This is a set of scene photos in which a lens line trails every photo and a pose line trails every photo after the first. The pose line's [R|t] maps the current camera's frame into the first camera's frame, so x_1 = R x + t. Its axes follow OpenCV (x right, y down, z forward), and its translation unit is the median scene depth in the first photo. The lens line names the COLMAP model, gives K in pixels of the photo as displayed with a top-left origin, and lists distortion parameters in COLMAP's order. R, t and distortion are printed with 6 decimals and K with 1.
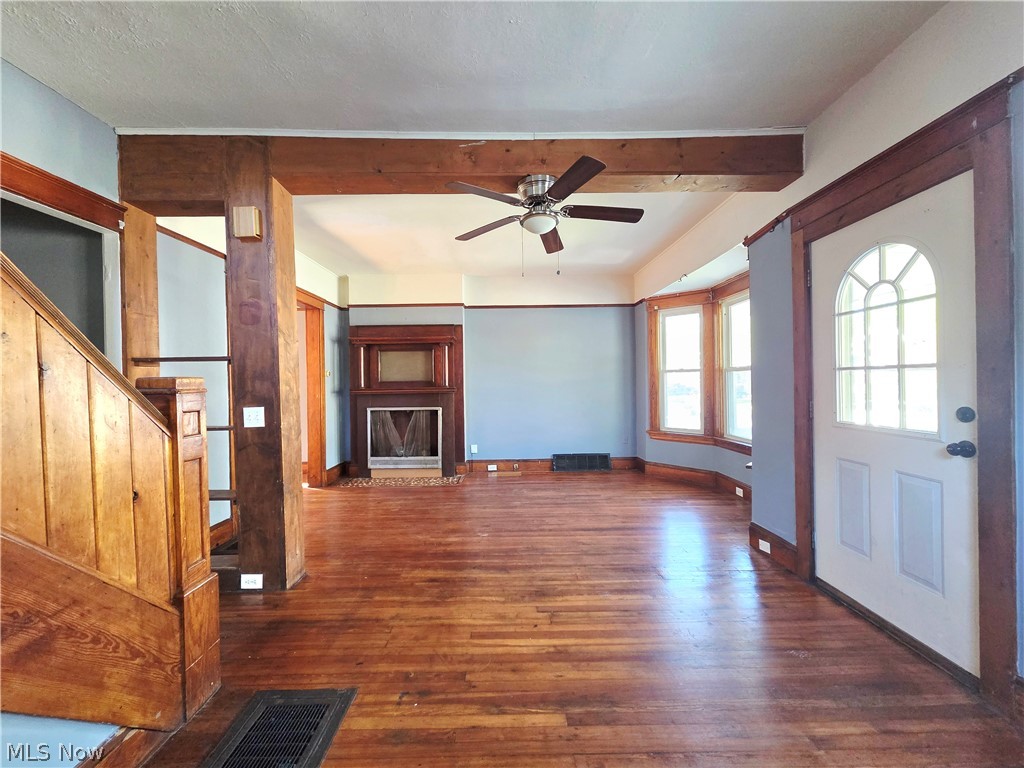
lens RADIAL K [[418.2, 0, 513.8], [0, 418.2, 384.9], [0, 0, 1]] dist [0.007418, -0.001259]
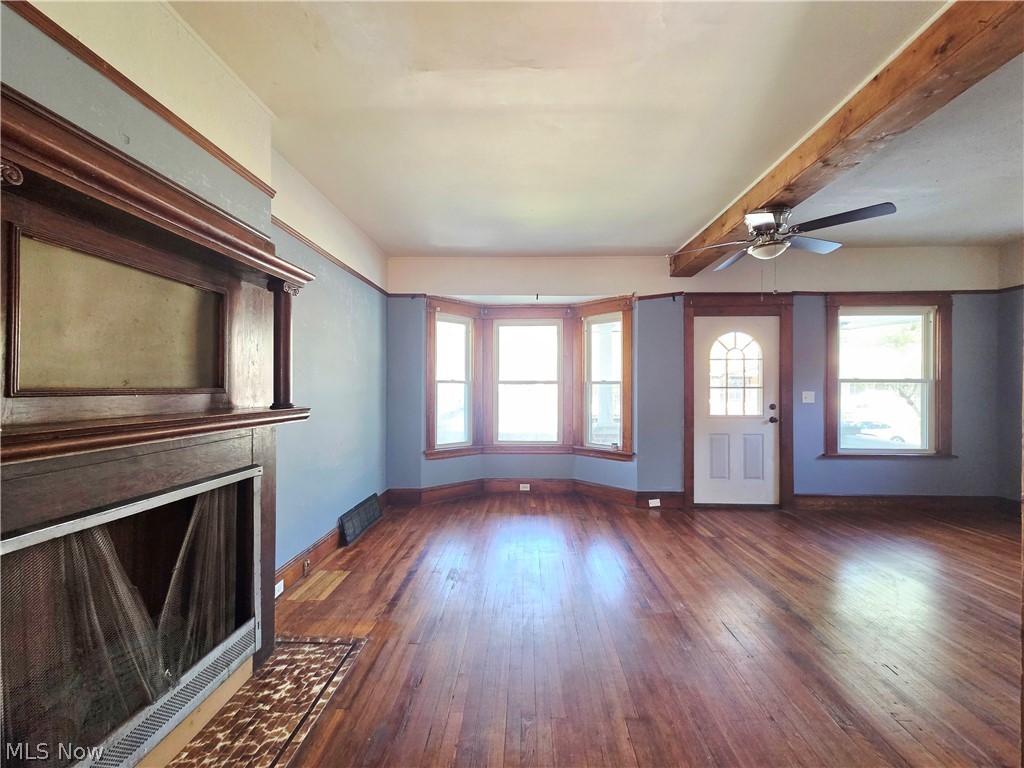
lens RADIAL K [[418.2, 0, 508.3], [0, 418.2, 386.8], [0, 0, 1]] dist [0.007418, -0.001259]
pose [[0.044688, 0.019182, 0.998817, -1.096863], [0.005295, 0.999797, -0.019438, -0.007852], [-0.998987, 0.006157, 0.044577, 1.699074]]
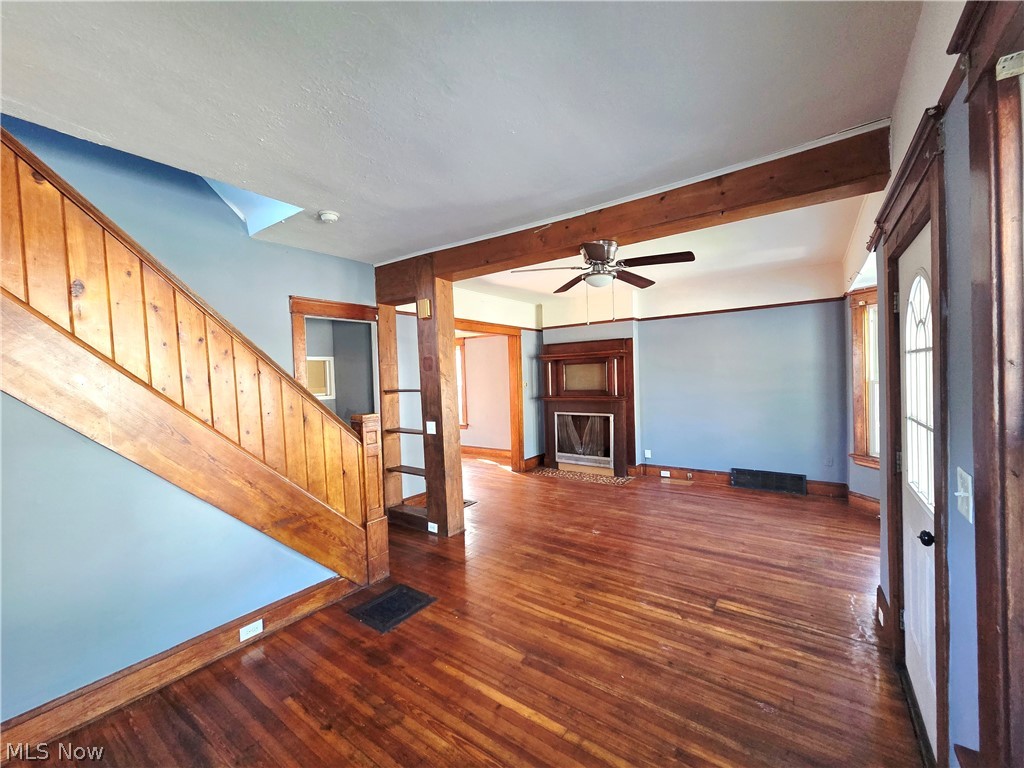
lens RADIAL K [[418.2, 0, 511.0], [0, 418.2, 385.9], [0, 0, 1]] dist [0.007418, -0.001259]
pose [[0.803062, 0.005632, -0.595869, 0.589253], [0.015127, 0.999440, 0.029834, -0.127401], [0.595704, -0.032972, 0.802527, -0.109669]]
